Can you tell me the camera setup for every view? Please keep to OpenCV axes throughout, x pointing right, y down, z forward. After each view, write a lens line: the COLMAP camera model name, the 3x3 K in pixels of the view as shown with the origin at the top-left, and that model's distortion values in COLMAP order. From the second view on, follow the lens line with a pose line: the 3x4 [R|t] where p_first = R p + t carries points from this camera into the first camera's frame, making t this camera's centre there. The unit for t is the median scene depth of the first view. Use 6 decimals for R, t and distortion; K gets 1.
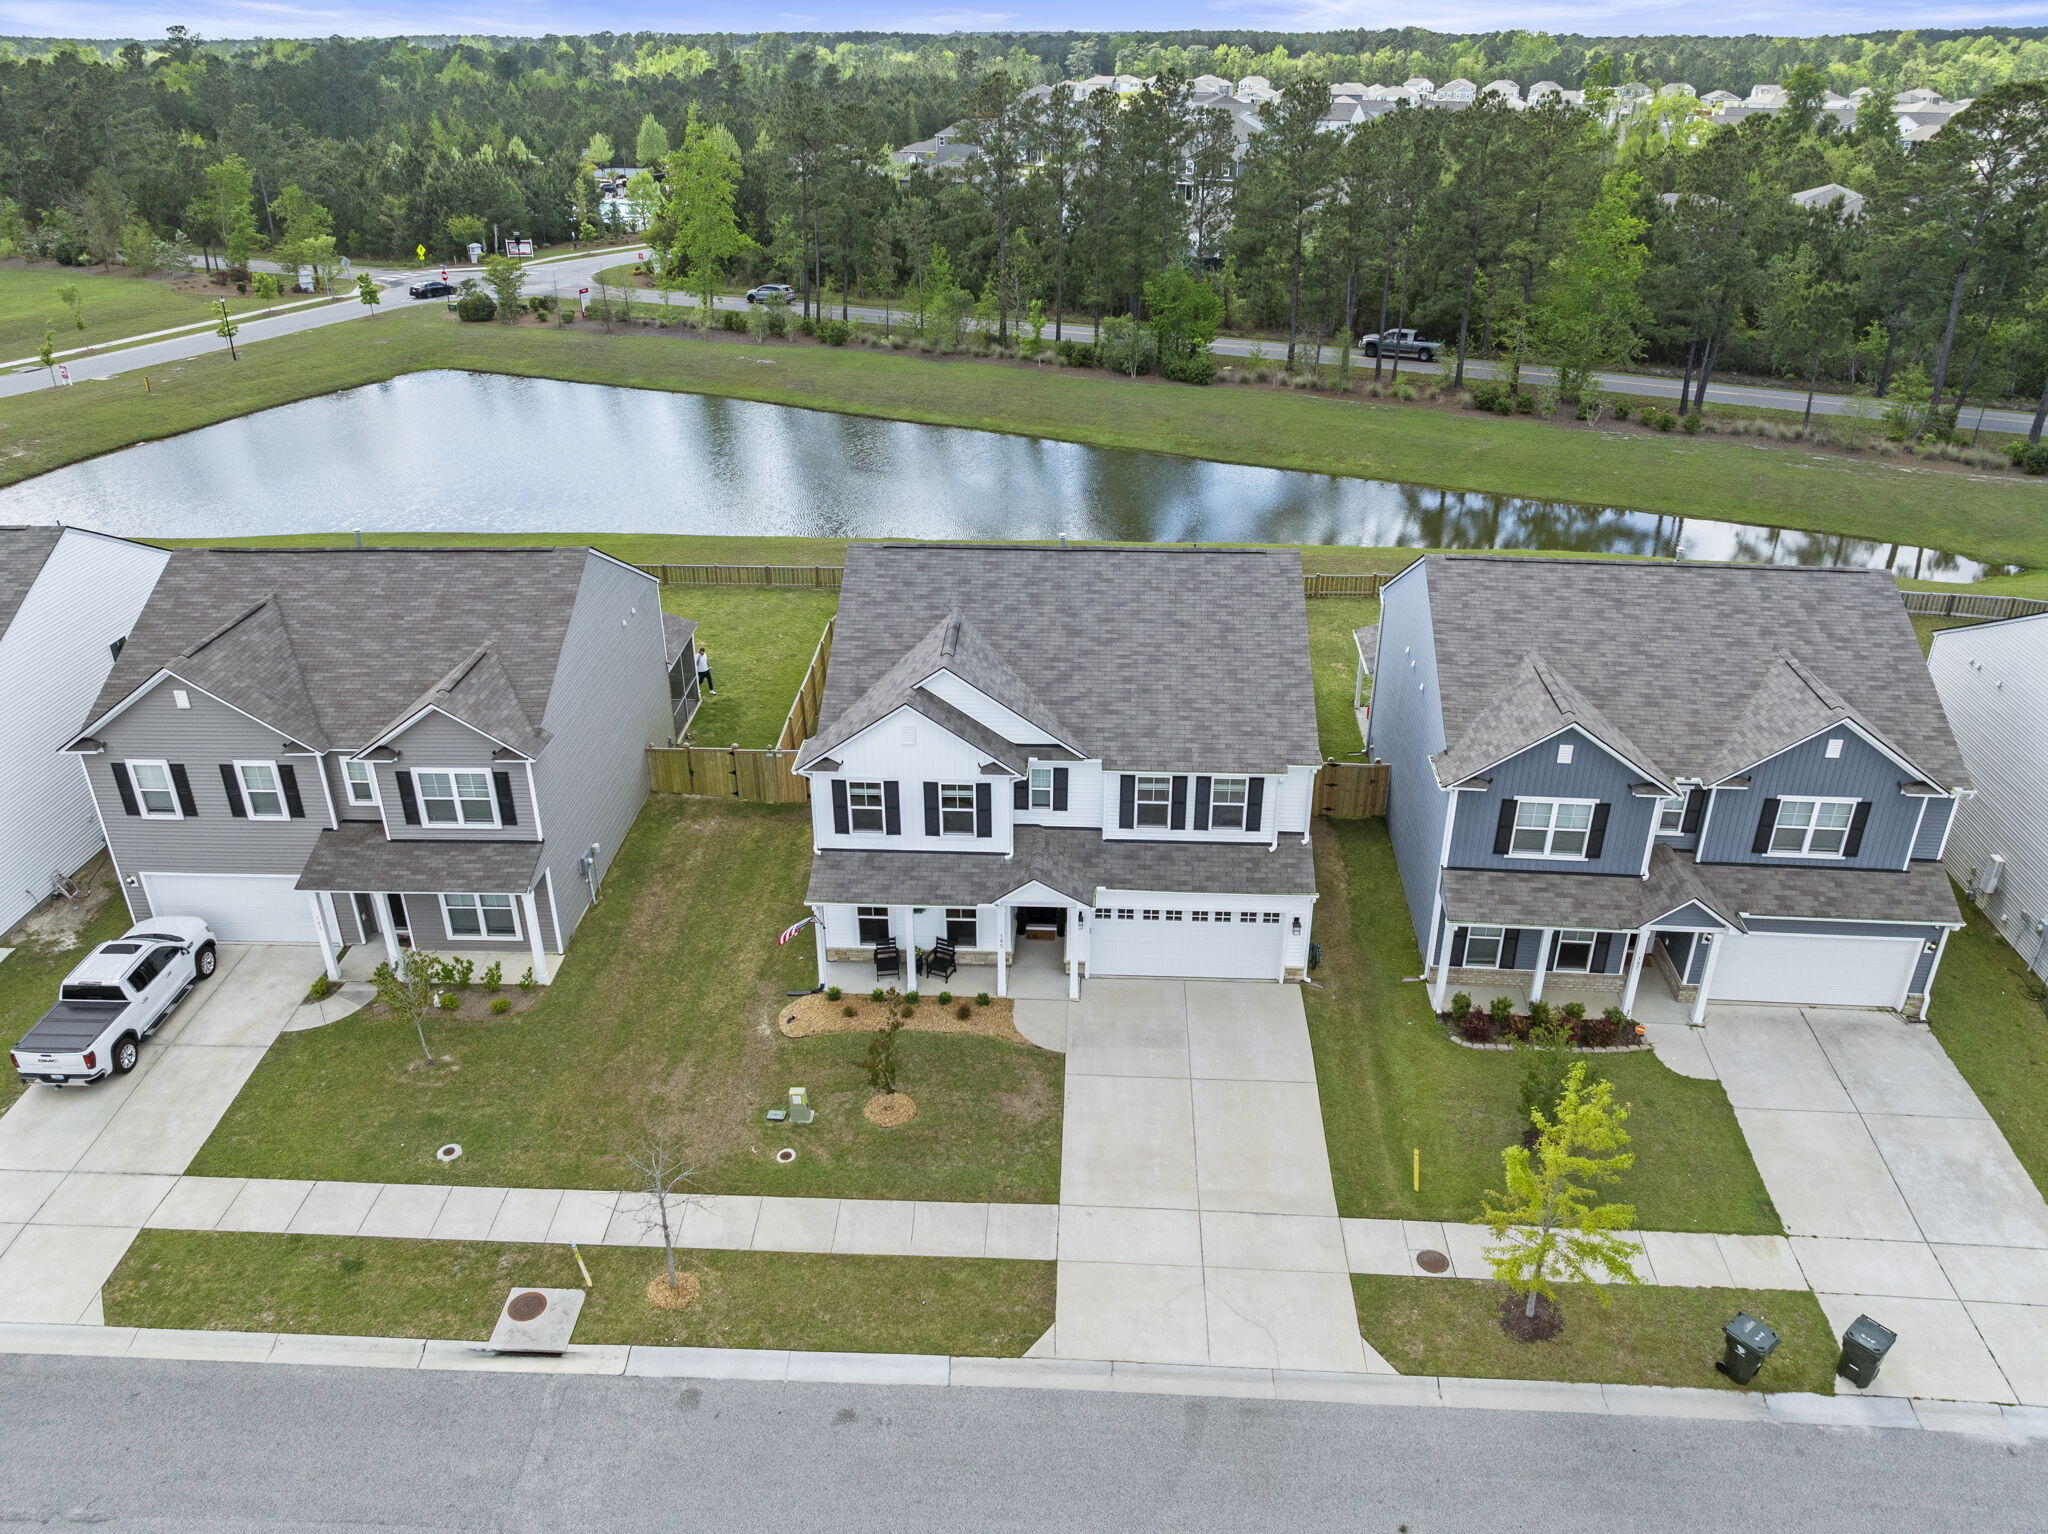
lens RADIAL K [[1471.3, 0, 1033.8], [0, 1471.3, 762.4], [0, 0, 1]] dist [-0.042085, 0.010281]
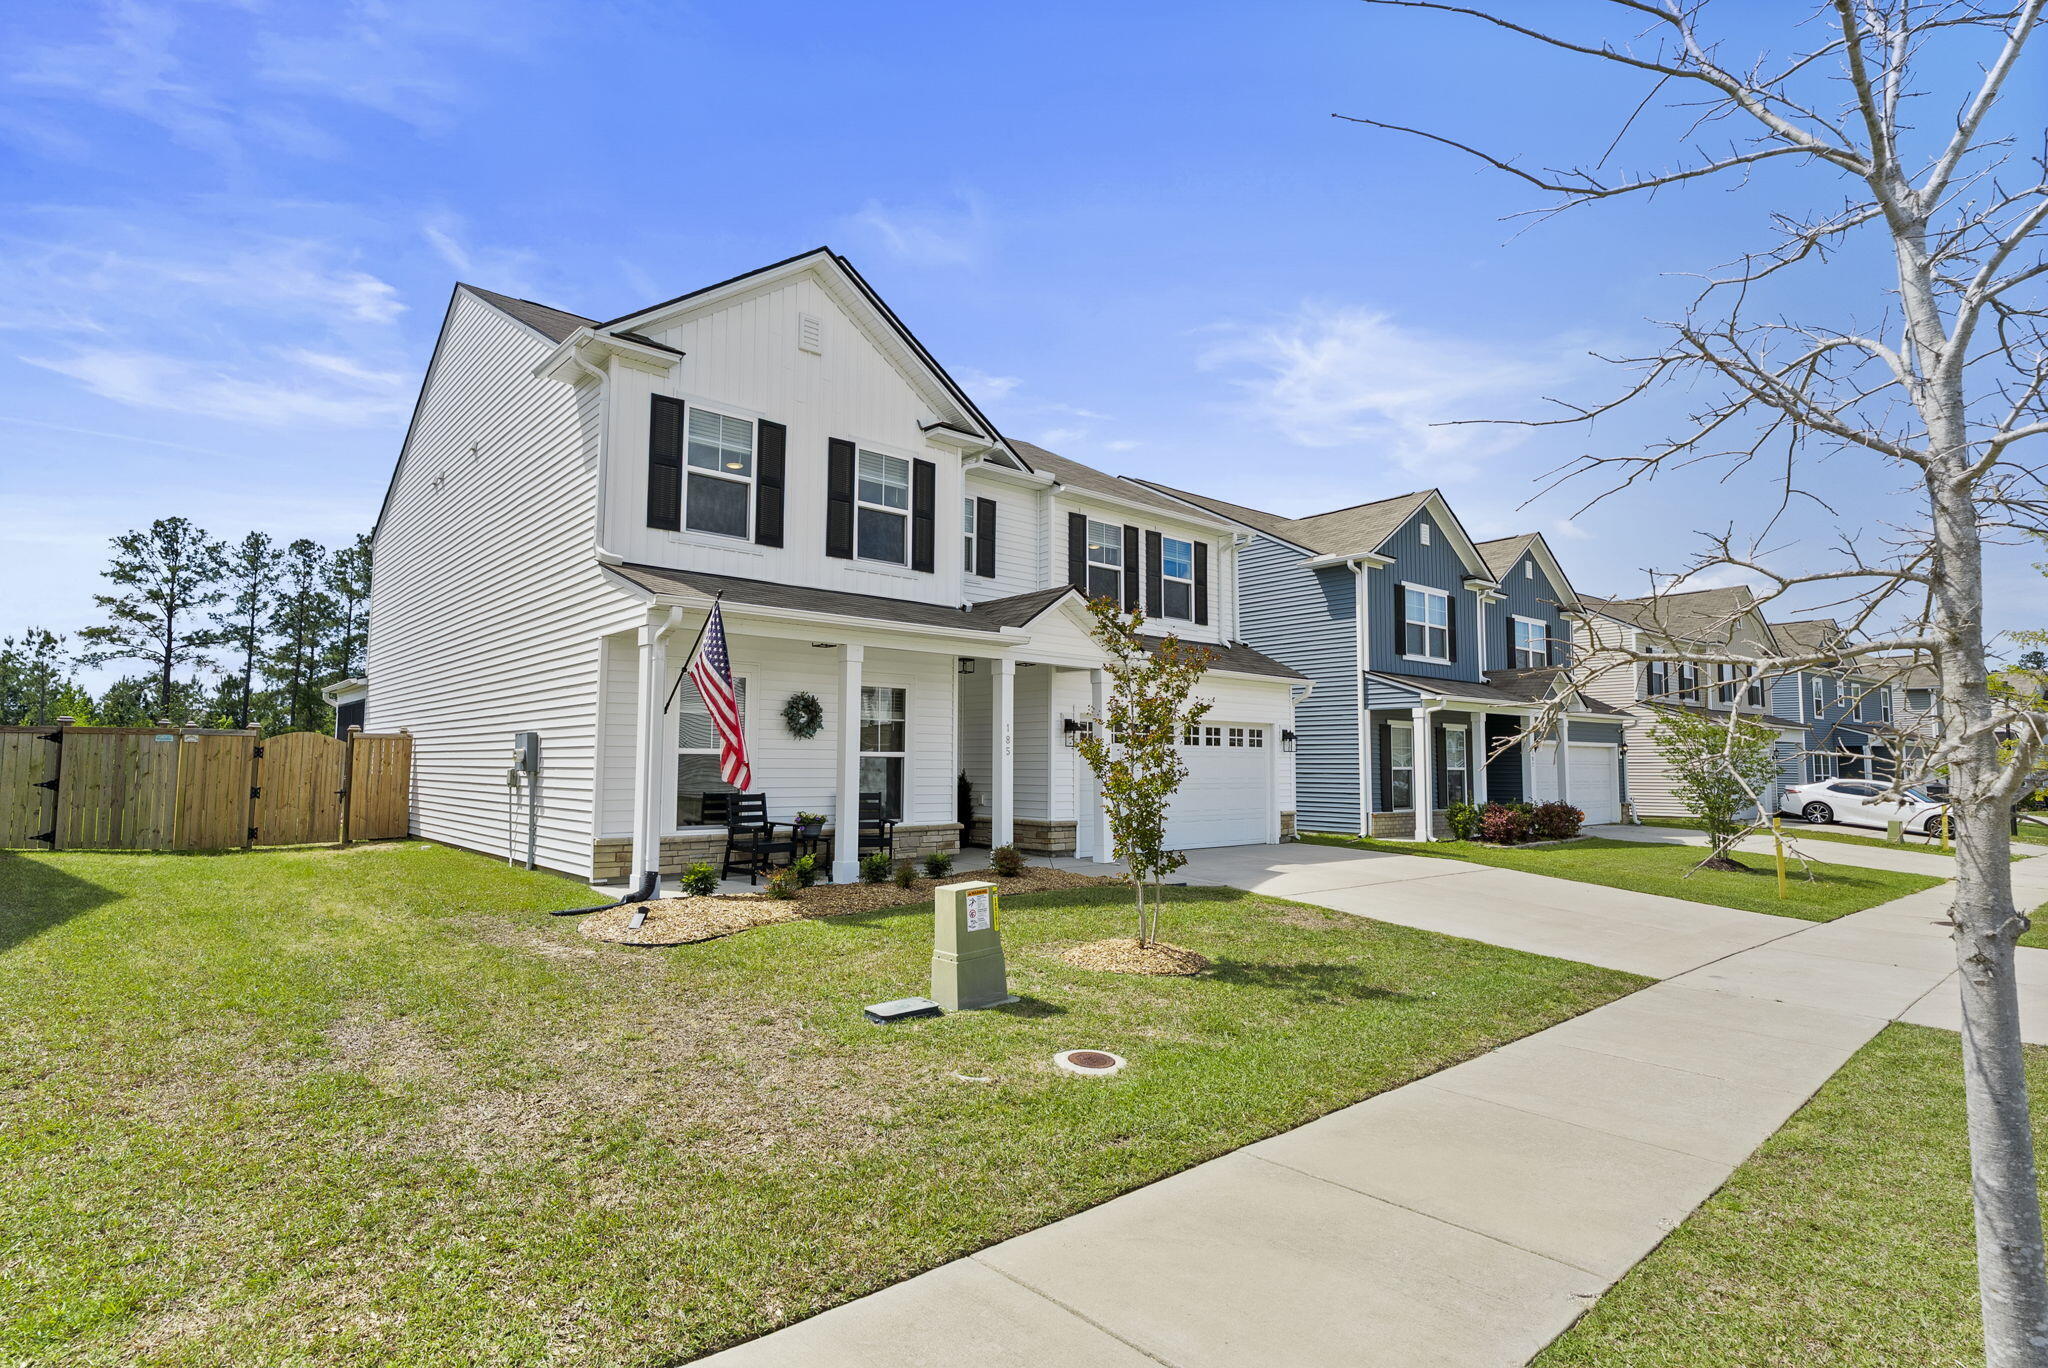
lens RADIAL K [[1027.6, 0, 1008.9], [0, 1027.6, 692.2], [0, 0, 1]] dist [-0.008593, 0.001810]
pose [[0.724958, 0.051503, 0.686865, -0.265845], [0.310290, 0.865866, -0.392423, 0.245046], [-0.614944, 0.497618, 0.611735, 0.771598]]
